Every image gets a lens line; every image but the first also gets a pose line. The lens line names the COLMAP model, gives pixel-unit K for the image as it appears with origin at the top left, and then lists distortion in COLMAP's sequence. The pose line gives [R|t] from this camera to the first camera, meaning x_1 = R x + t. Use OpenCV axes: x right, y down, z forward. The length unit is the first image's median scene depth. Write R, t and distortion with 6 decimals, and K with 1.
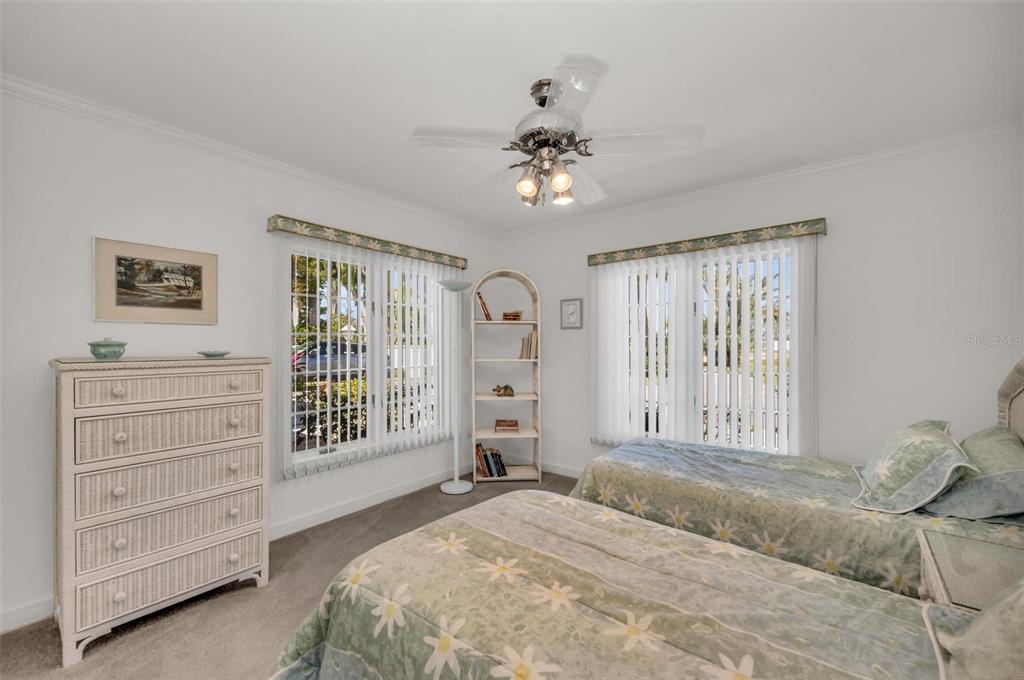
lens RADIAL K [[392.7, 0, 511.6], [0, 392.7, 340.8], [0, 0, 1]] dist [0.000079, -0.000016]
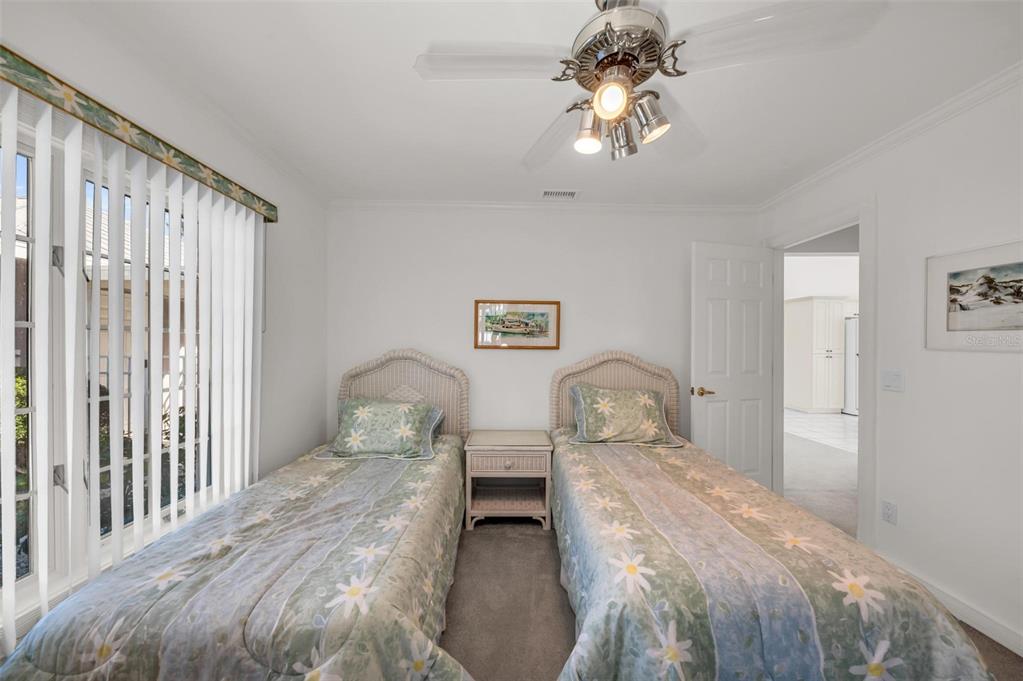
lens RADIAL K [[362.8, 0, 511.1], [0, 362.8, 341.5], [0, 0, 1]] dist [-0.000874, -0.000045]
pose [[-0.643935, -0.000784, 0.765080, -0.323315], [-0.010682, 0.999911, -0.007966, 0.008916], [-0.765006, -0.013302, -0.643886, 1.730448]]
